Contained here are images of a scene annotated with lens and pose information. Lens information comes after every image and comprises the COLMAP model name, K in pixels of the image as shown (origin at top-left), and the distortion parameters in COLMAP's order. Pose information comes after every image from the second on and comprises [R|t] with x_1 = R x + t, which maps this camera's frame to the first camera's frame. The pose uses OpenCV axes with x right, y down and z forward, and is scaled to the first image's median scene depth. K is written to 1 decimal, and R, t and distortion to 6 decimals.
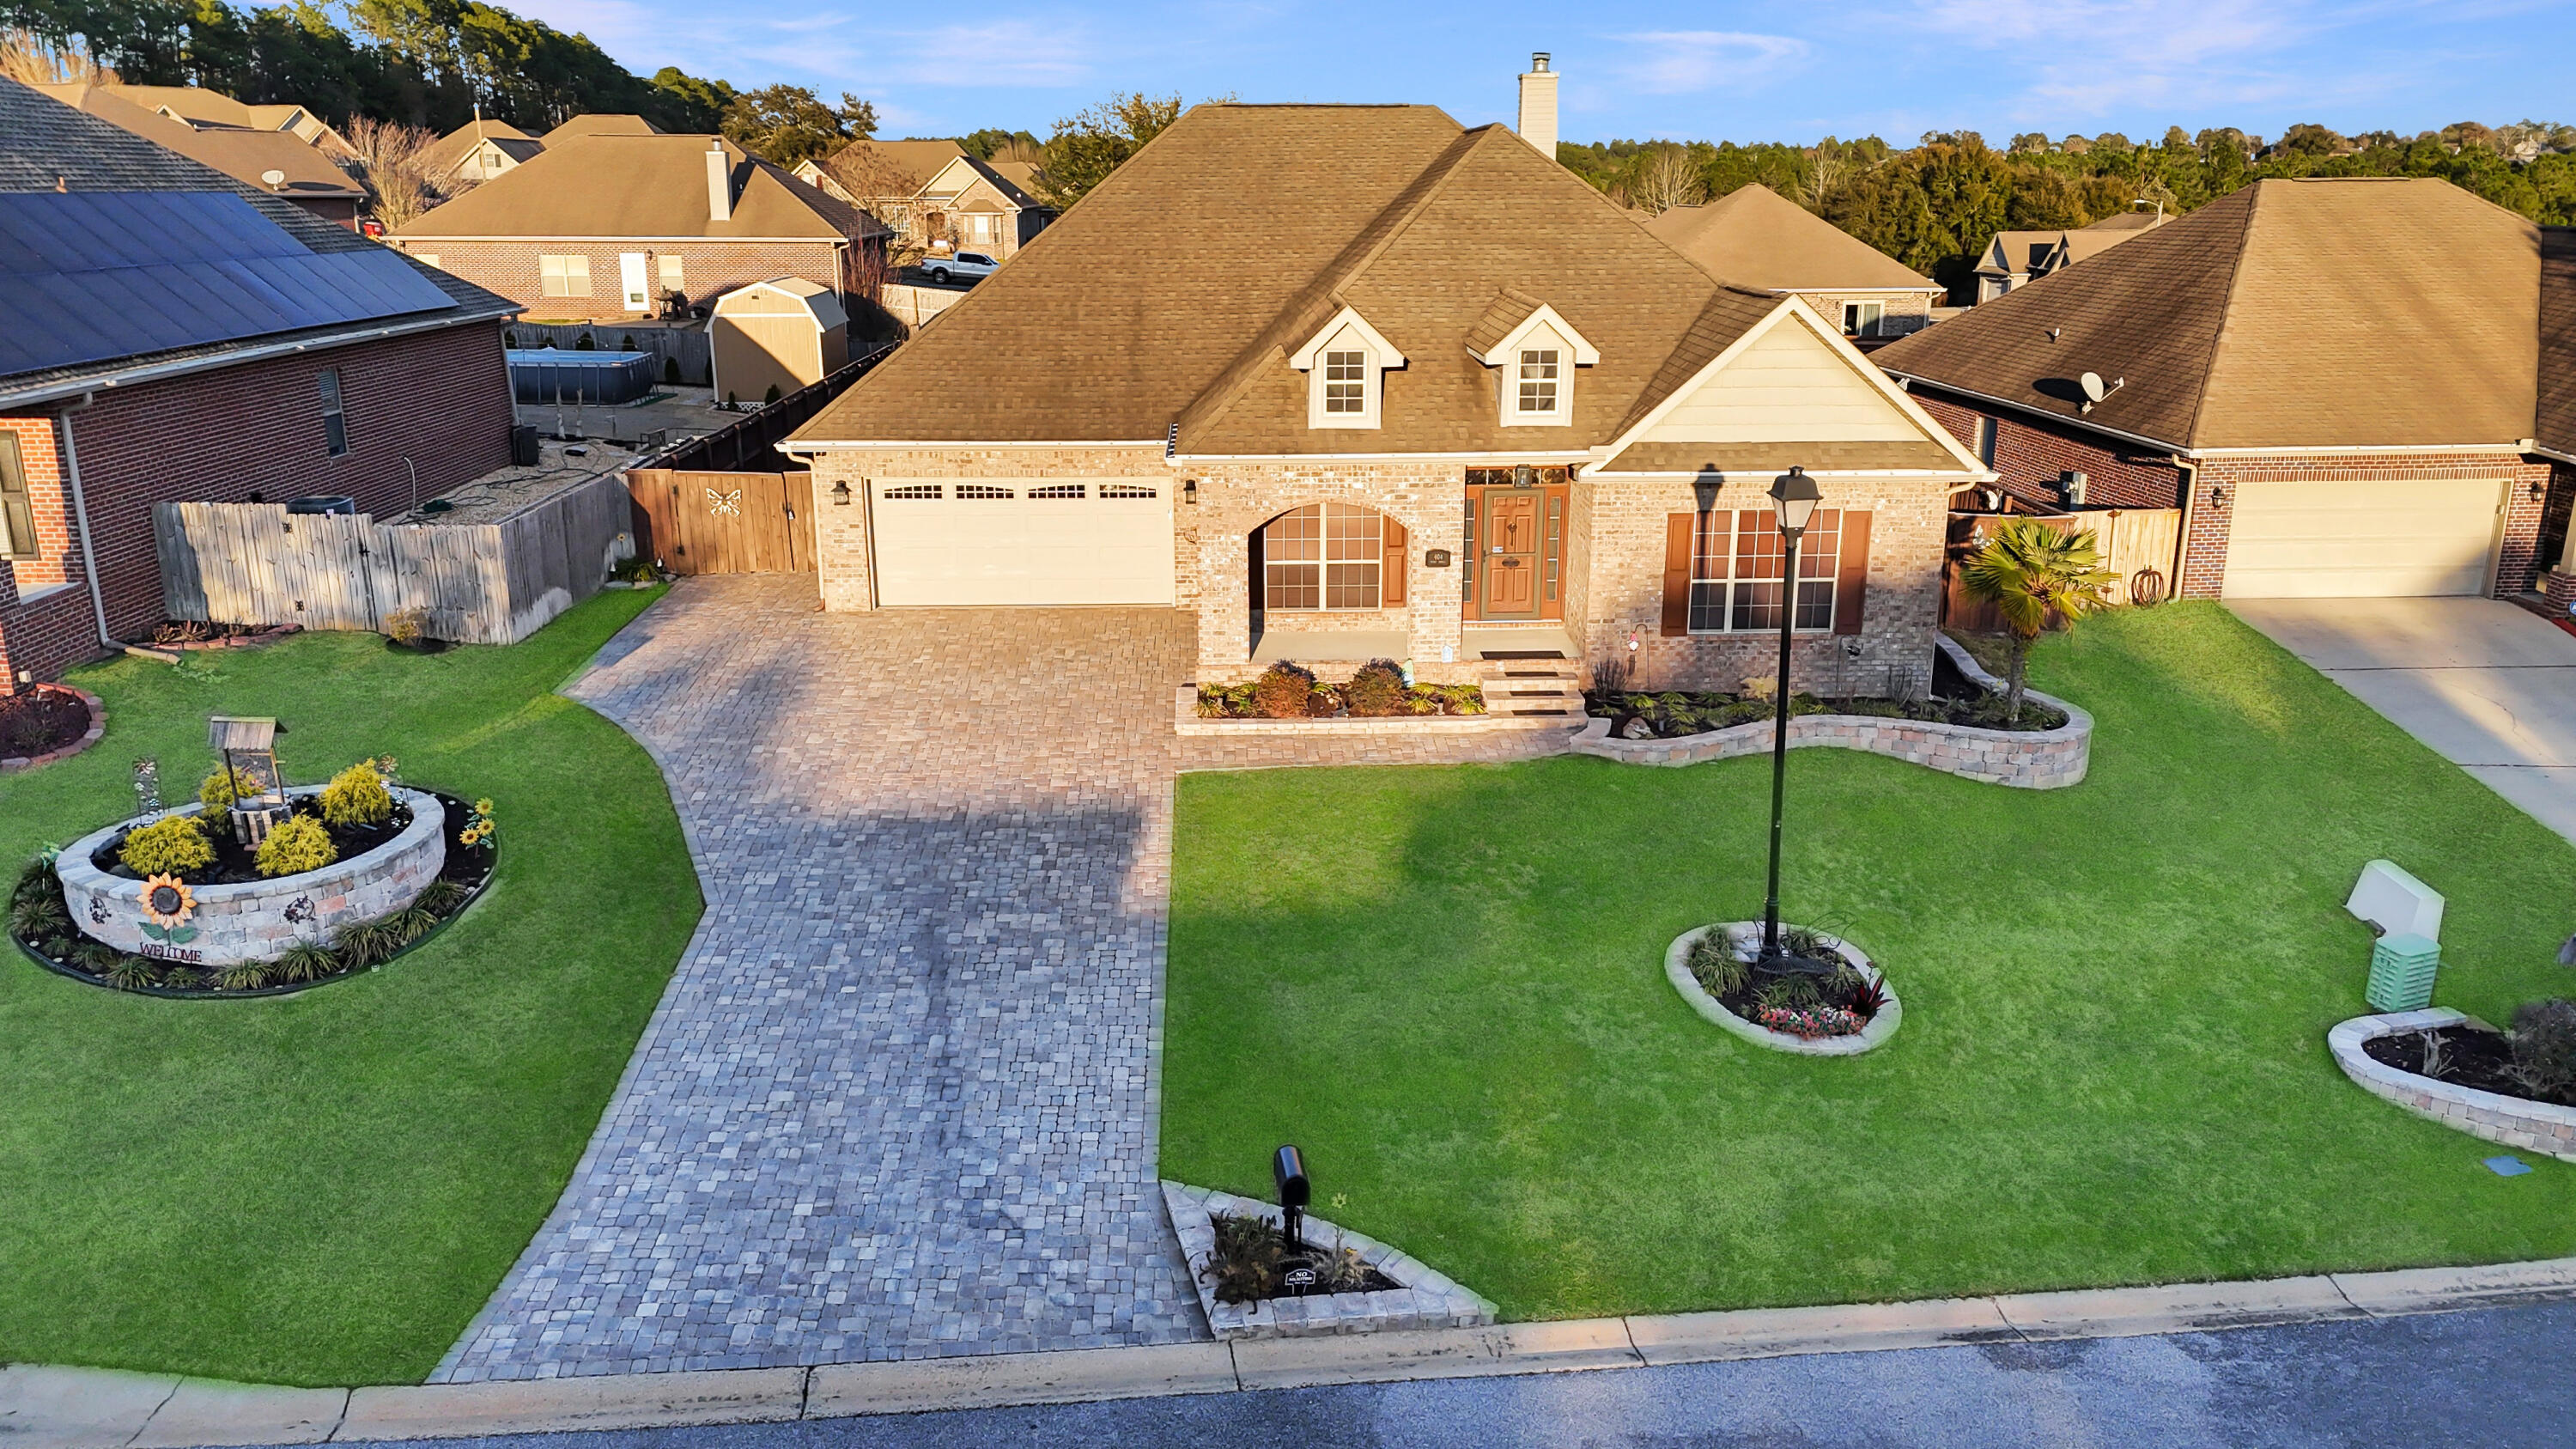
lens RADIAL K [[1880.0, 0, 1288.0], [0, 1880.0, 724.5], [0, 0, 1]] dist [0.075032, -0.078331]
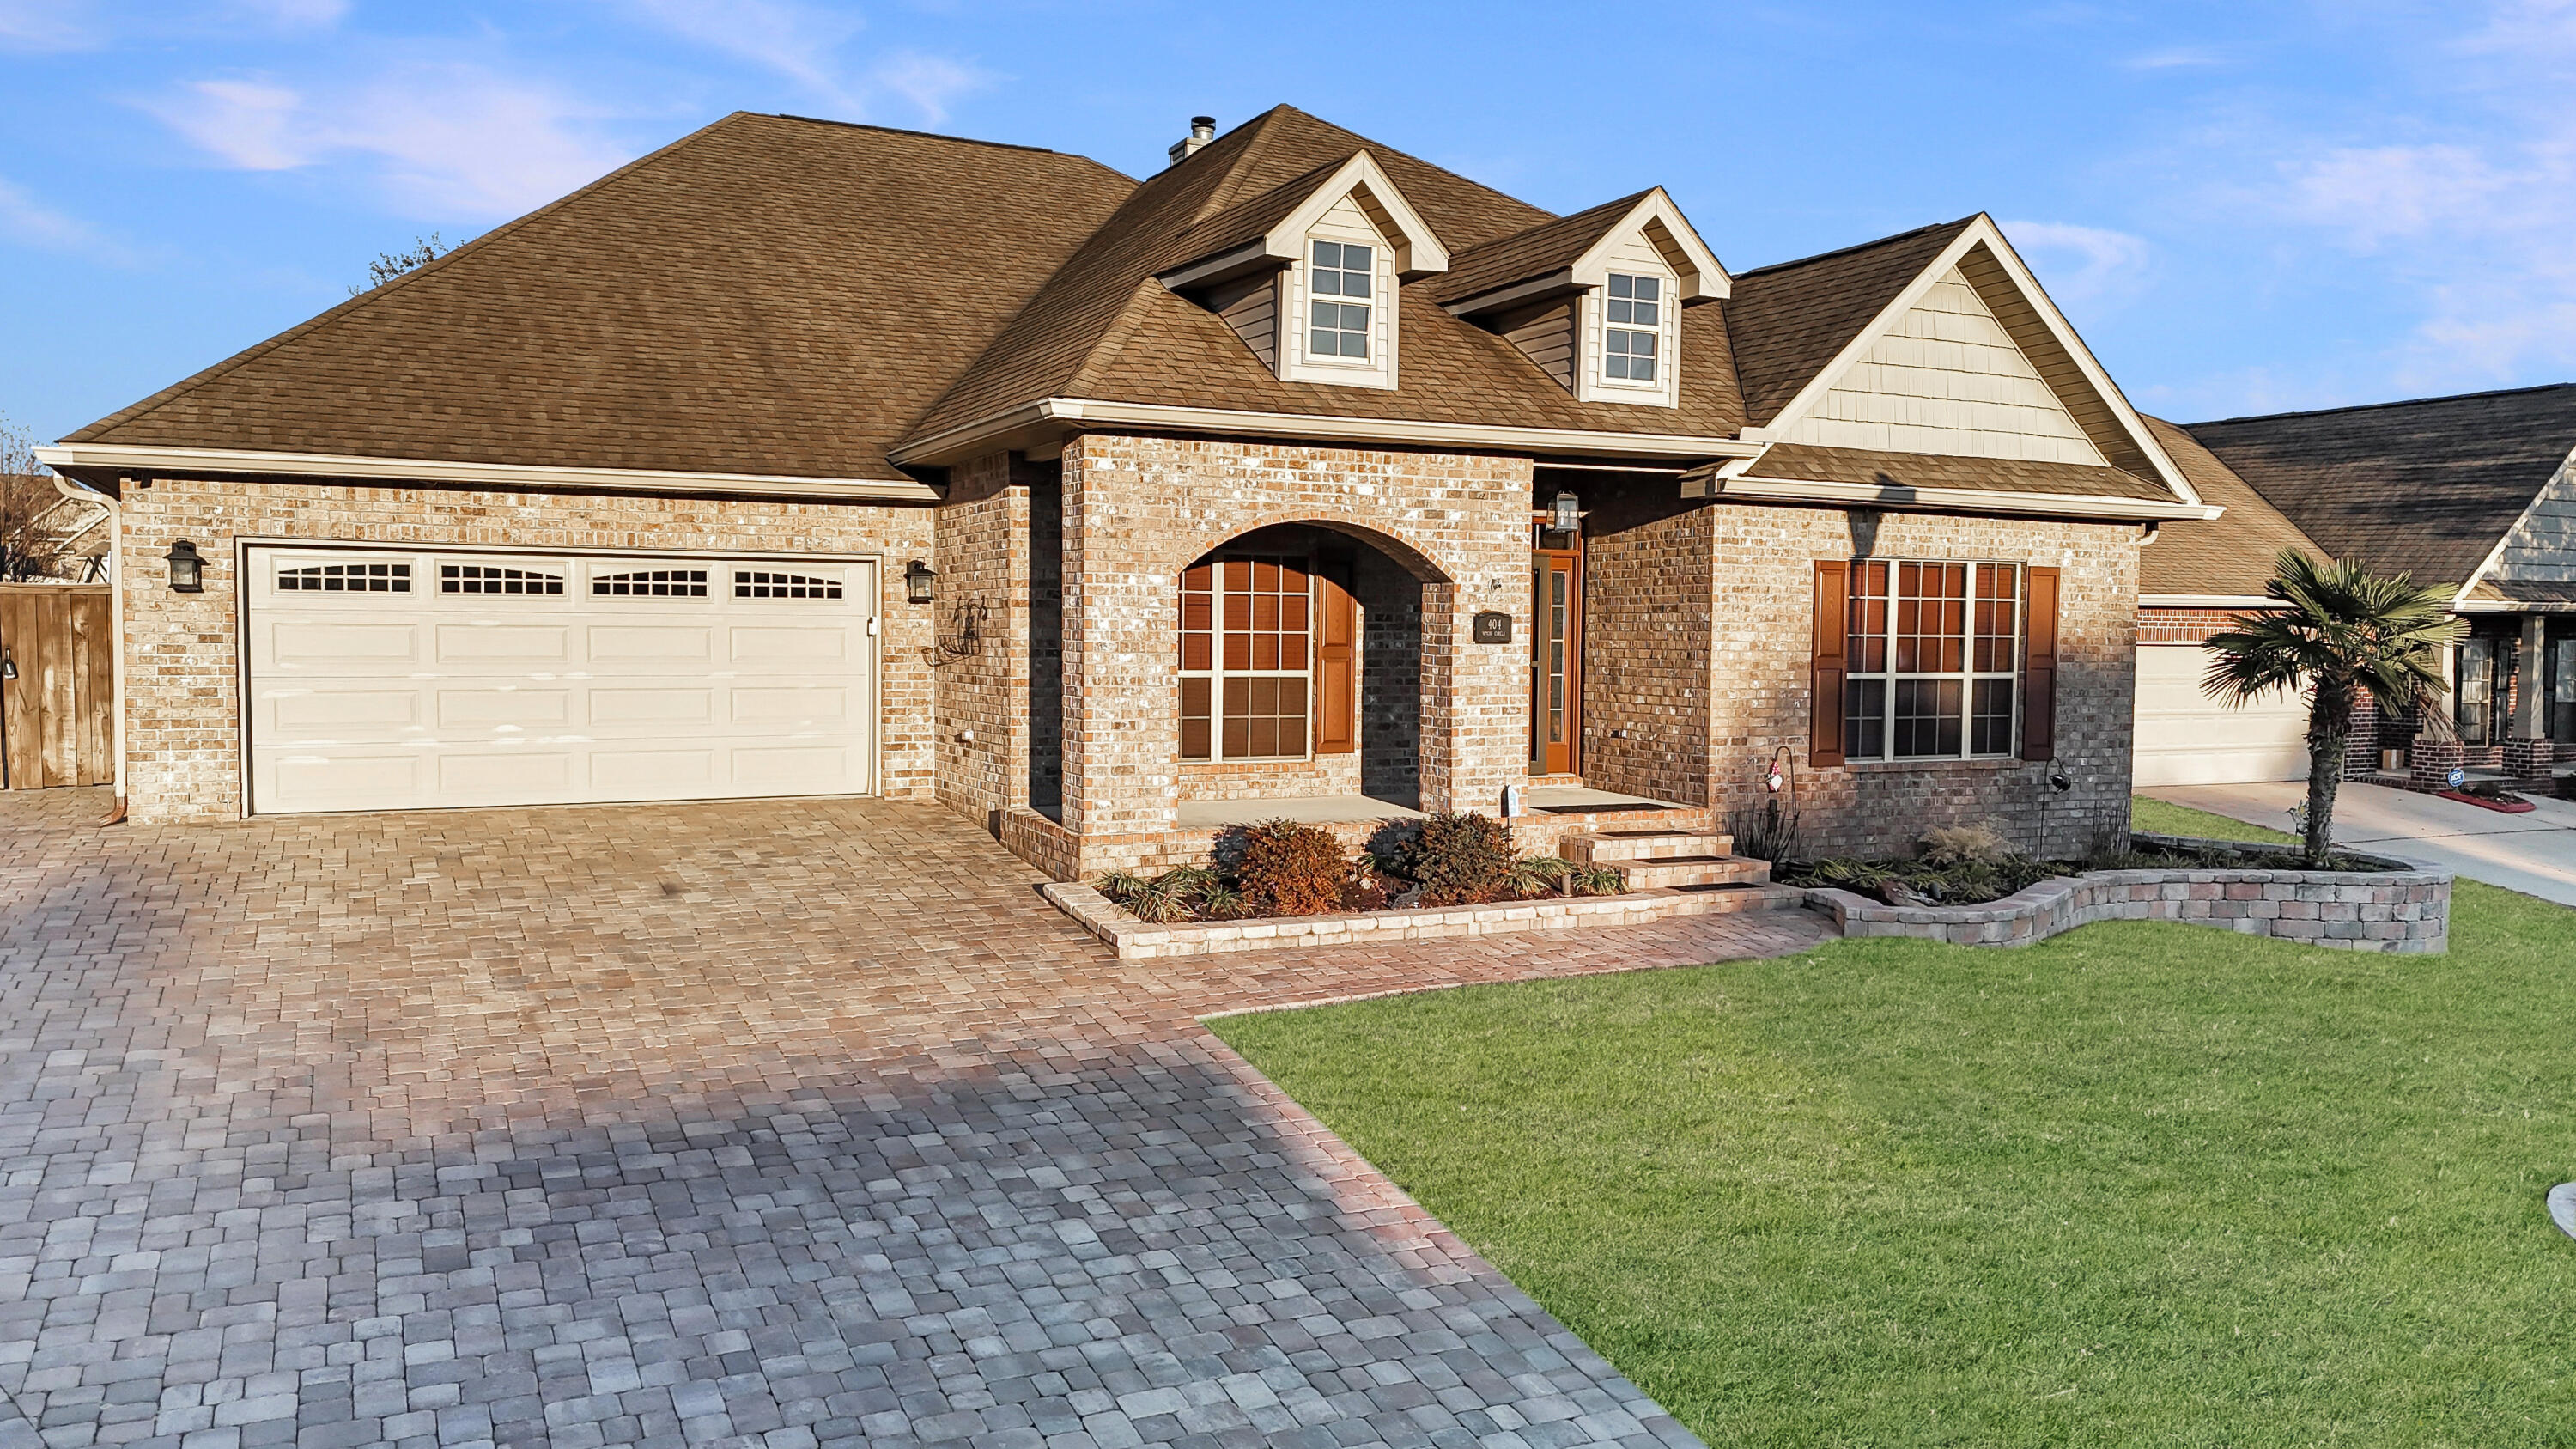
lens RADIAL K [[1880.0, 0, 1288.0], [0, 1880.0, 724.5], [0, 0, 1]] dist [0.075032, -0.078331]
pose [[0.913094, -0.010306, 0.407619, -0.203756], [0.100654, 0.974440, -0.200835, 0.045399], [-0.395130, 0.224409, 0.890793, 0.537322]]
